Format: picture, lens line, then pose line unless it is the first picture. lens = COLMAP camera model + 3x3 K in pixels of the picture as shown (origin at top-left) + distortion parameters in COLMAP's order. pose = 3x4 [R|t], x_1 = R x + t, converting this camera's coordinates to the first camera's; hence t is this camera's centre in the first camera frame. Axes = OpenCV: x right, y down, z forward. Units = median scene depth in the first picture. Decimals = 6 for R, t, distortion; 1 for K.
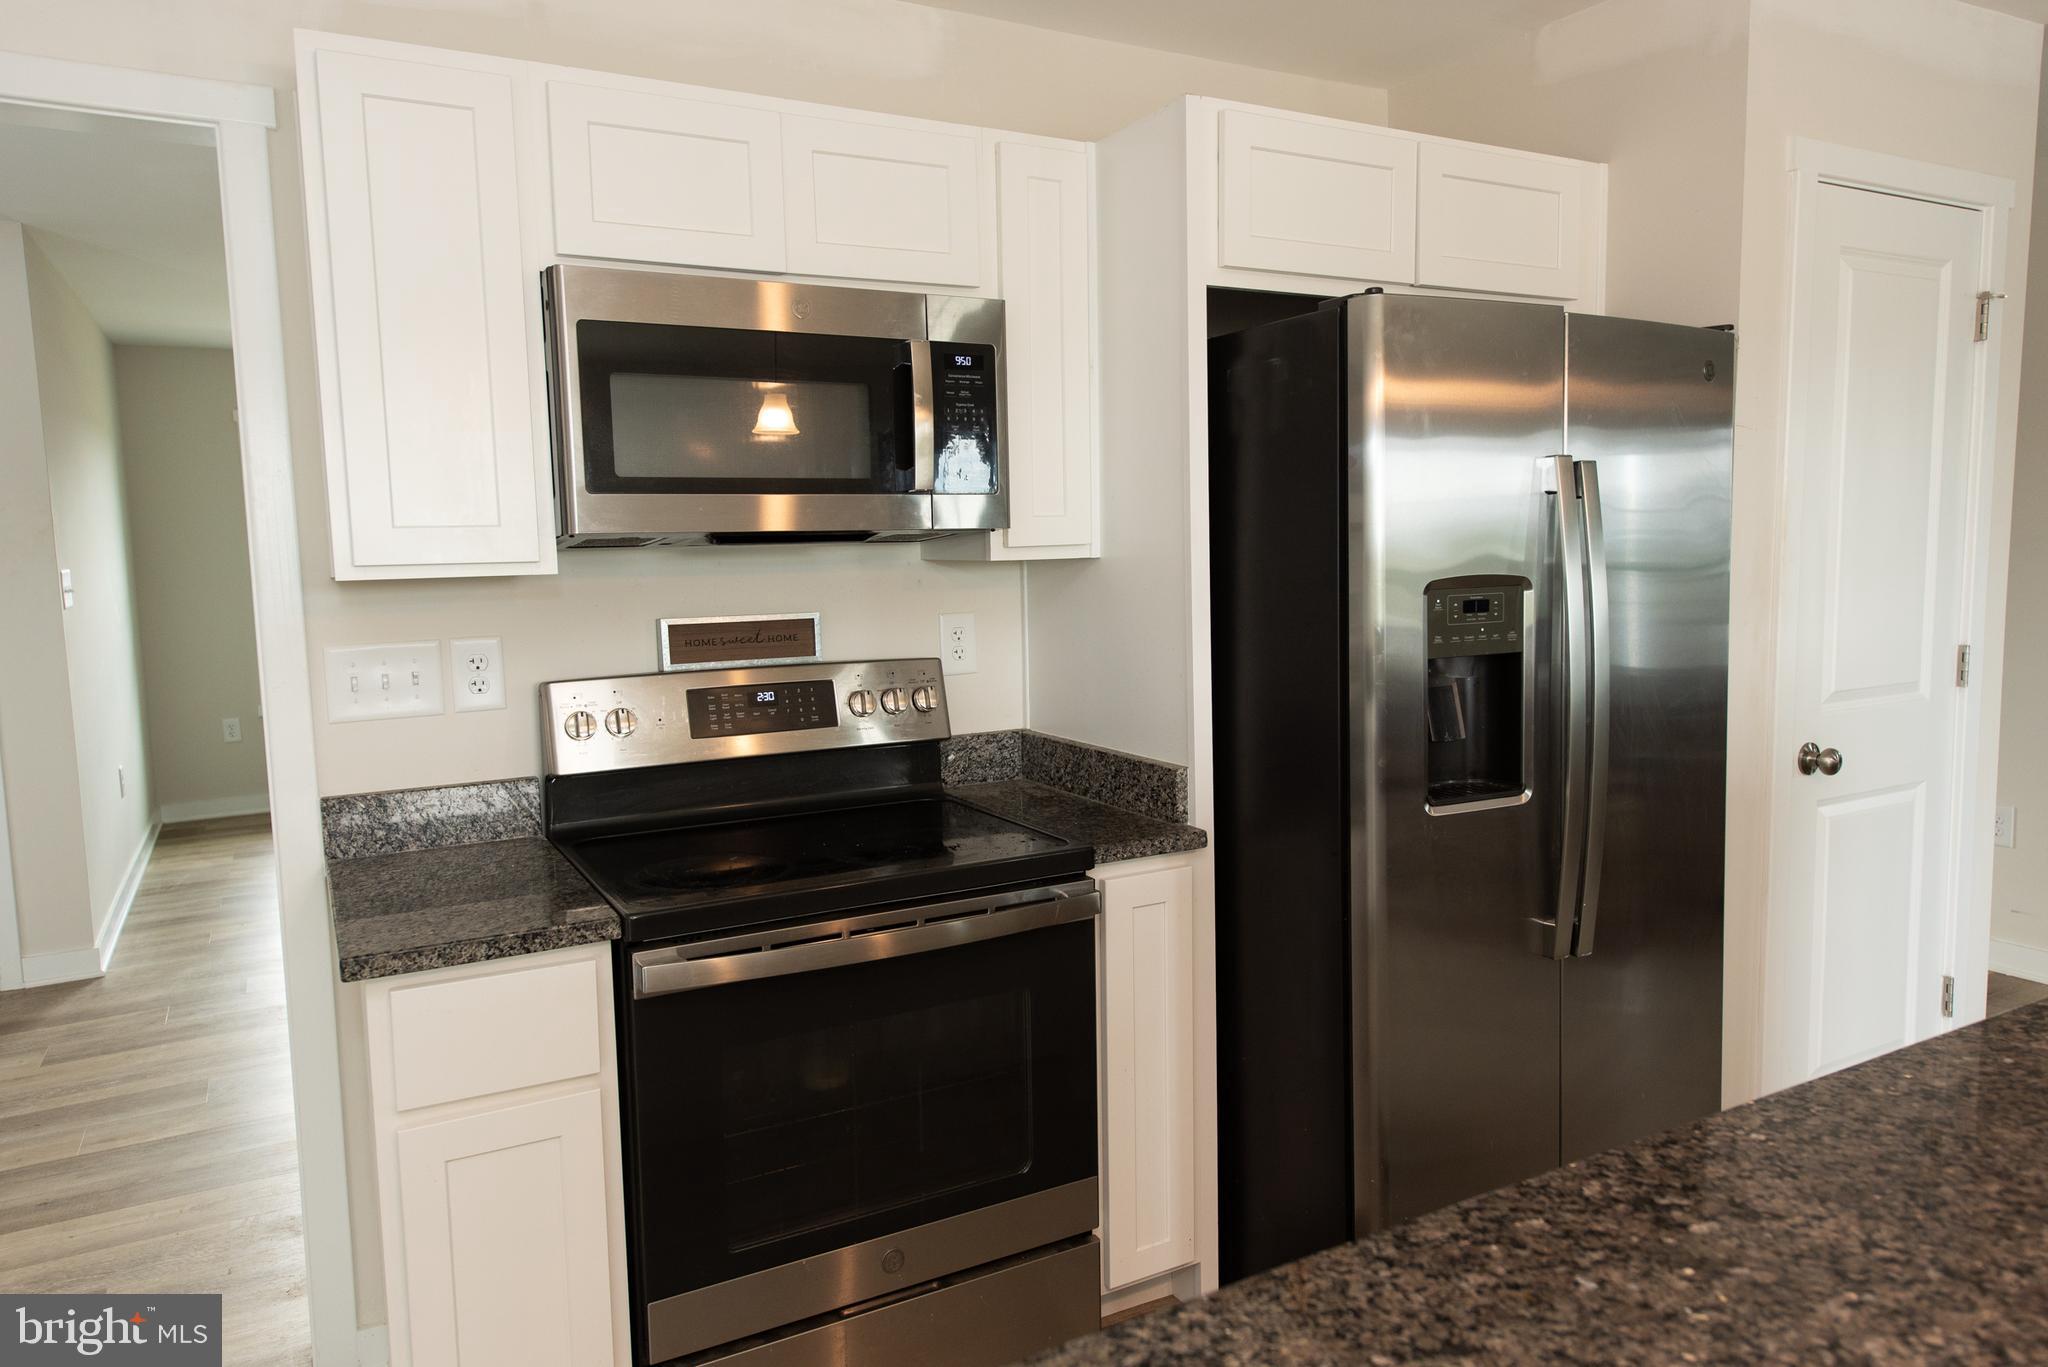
lens RADIAL K [[1345.1, 0, 1024.0], [0, 1345.1, 683.5], [0, 0, 1]] dist [0.004802, 0.001759]
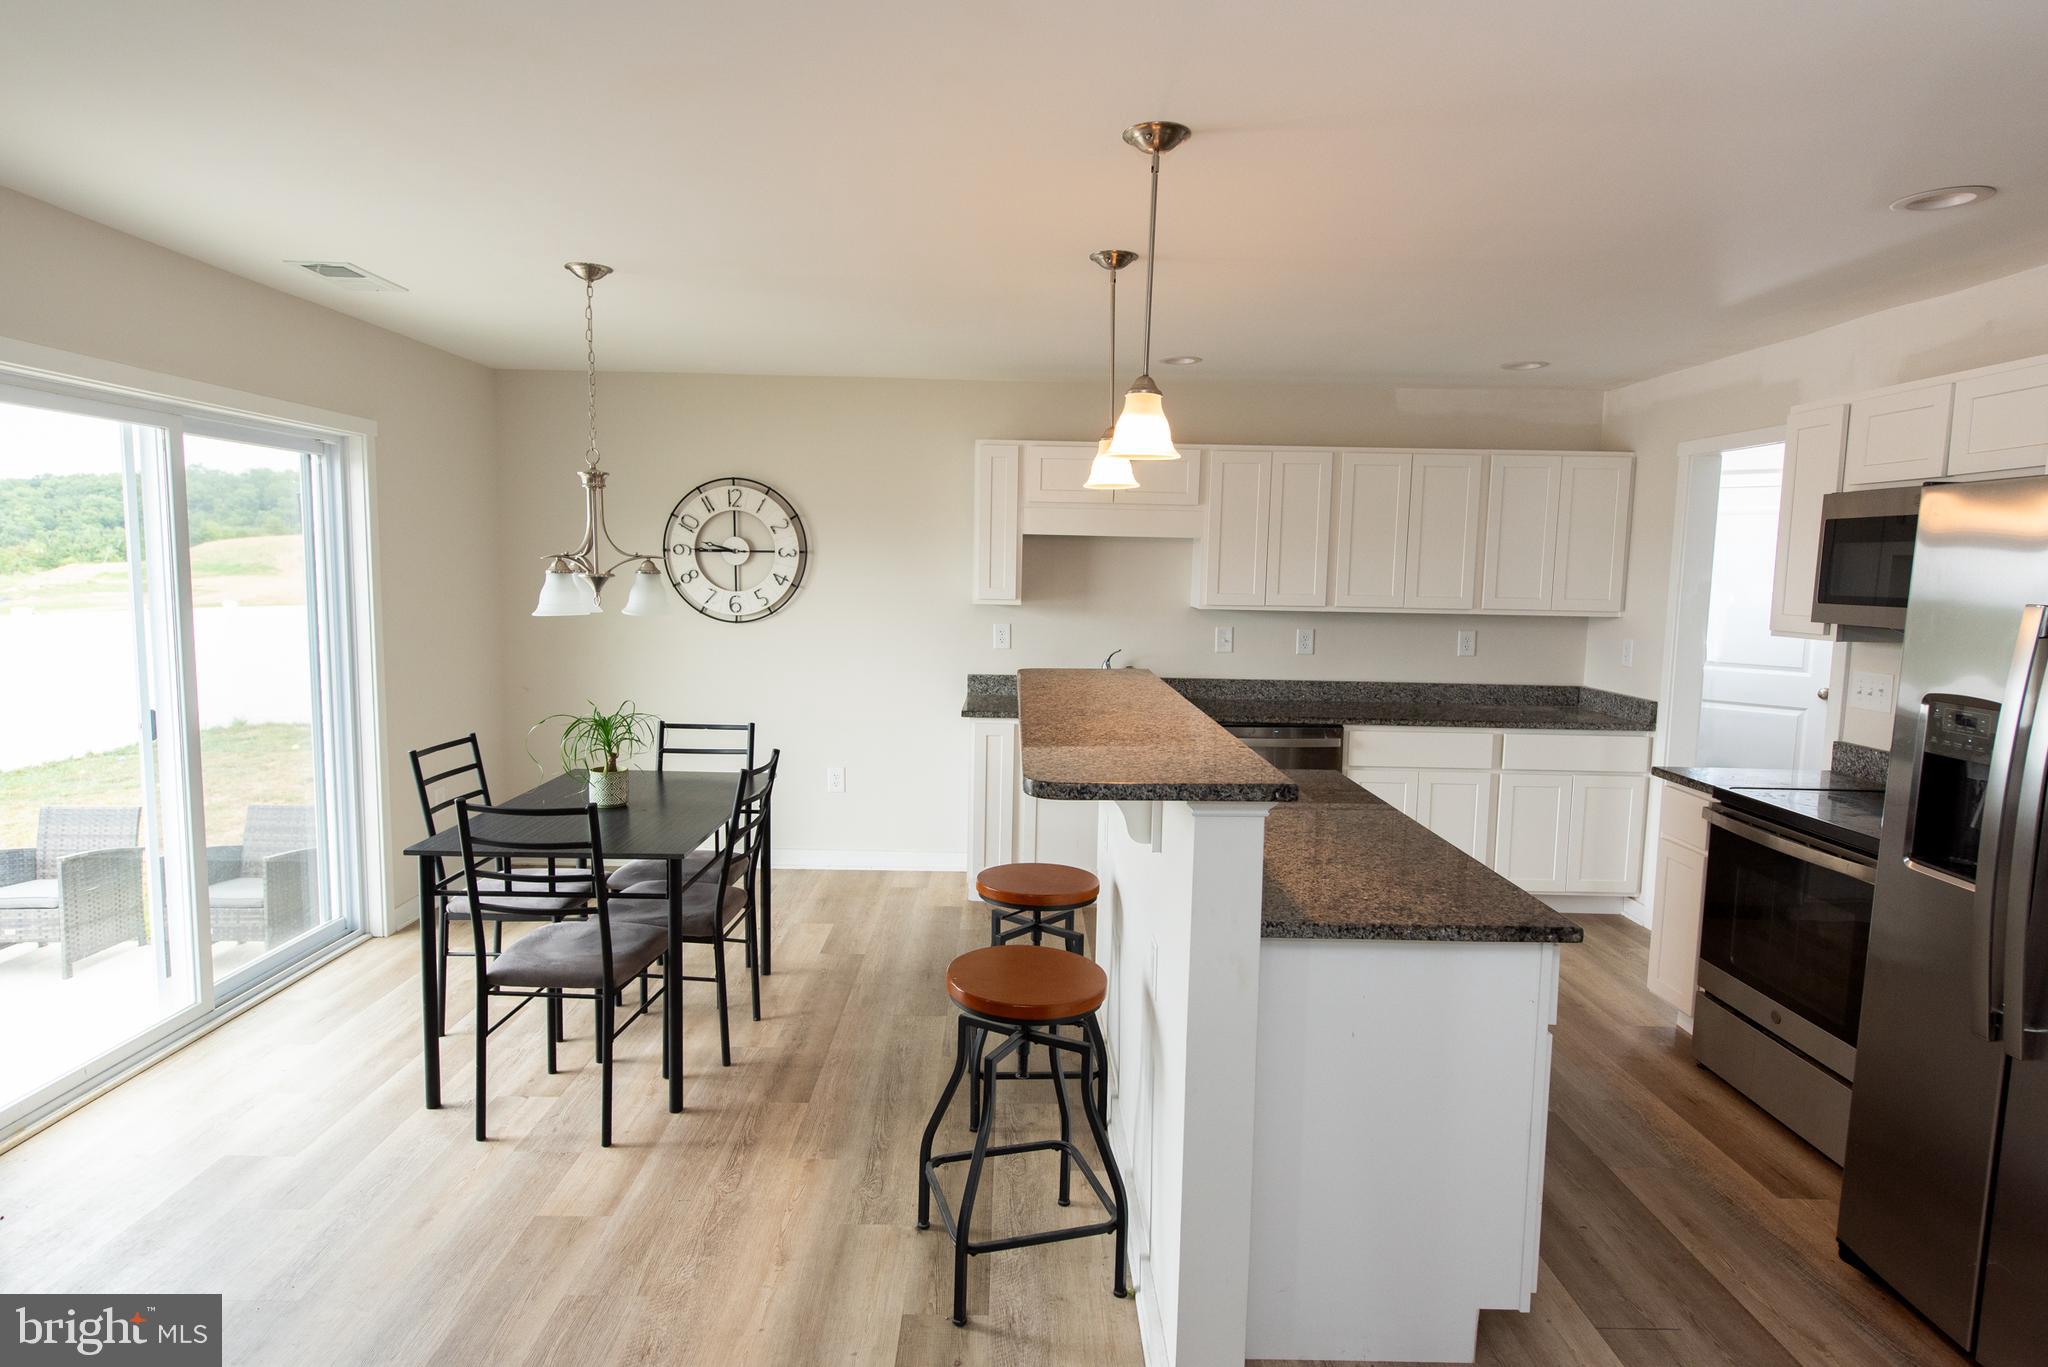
lens RADIAL K [[1123.4, 0, 1024.0], [0, 1123.4, 683.5], [0, 0, 1]] dist [0.015952, -0.002495]
pose [[-0.480859, 0.101798, -0.870868, 1.680642], [-0.104997, 0.979404, 0.172460, -0.182110], [0.870489, 0.174367, -0.460267, 0.718624]]
